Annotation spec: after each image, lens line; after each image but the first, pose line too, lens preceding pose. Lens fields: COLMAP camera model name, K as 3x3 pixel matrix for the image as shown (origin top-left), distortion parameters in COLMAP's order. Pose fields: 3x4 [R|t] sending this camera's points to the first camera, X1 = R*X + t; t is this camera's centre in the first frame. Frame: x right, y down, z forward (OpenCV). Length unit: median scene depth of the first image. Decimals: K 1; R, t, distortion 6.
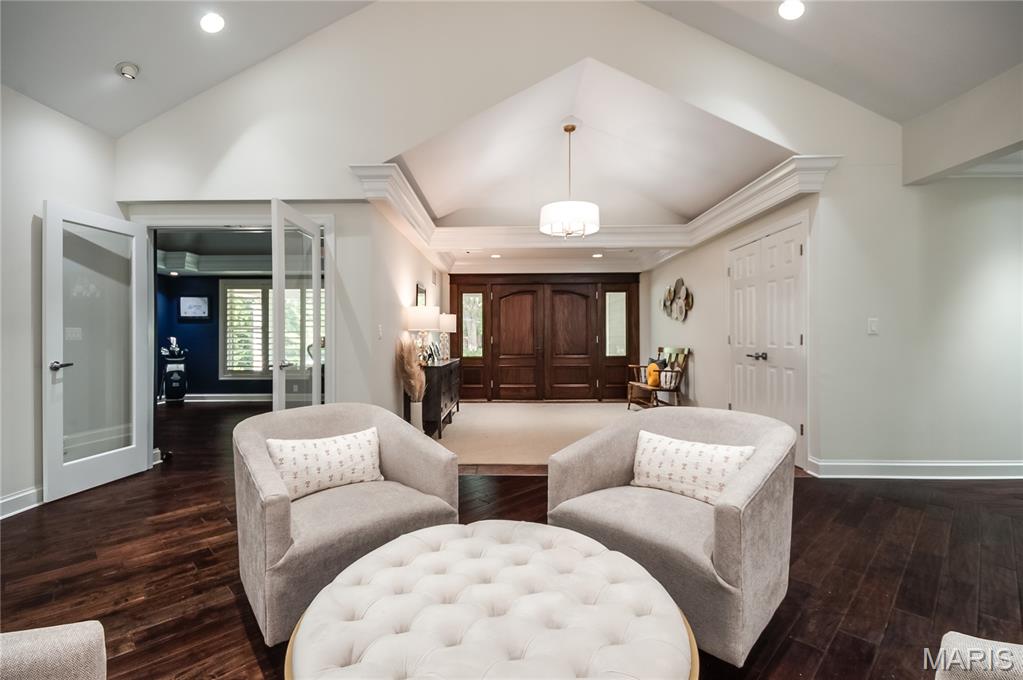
lens RADIAL K [[463.0, 0, 489.1], [0, 463.0, 345.8], [0, 0, 1]] dist [0.022106, 0.000175]
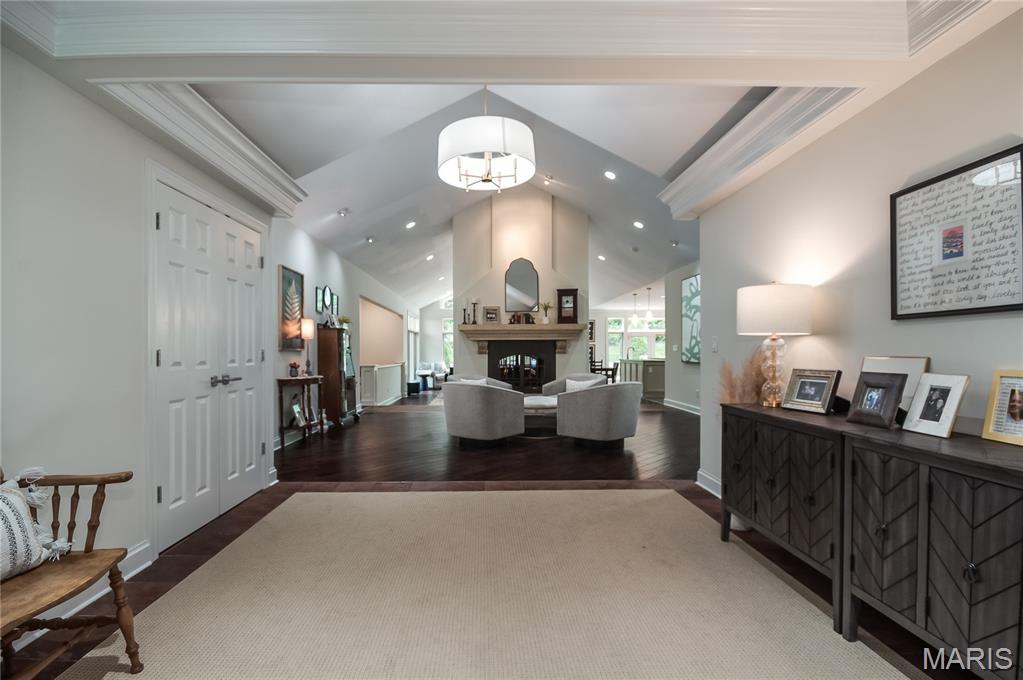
lens RADIAL K [[463.0, 0, 489.1], [0, 463.0, 345.8], [0, 0, 1]] dist [0.022106, 0.000175]
pose [[-0.999021, 0.006038, -0.043829, 0.132744], [0.005892, 0.999977, 0.003472, -0.018672], [0.043849, 0.003210, -0.999033, 1.078456]]
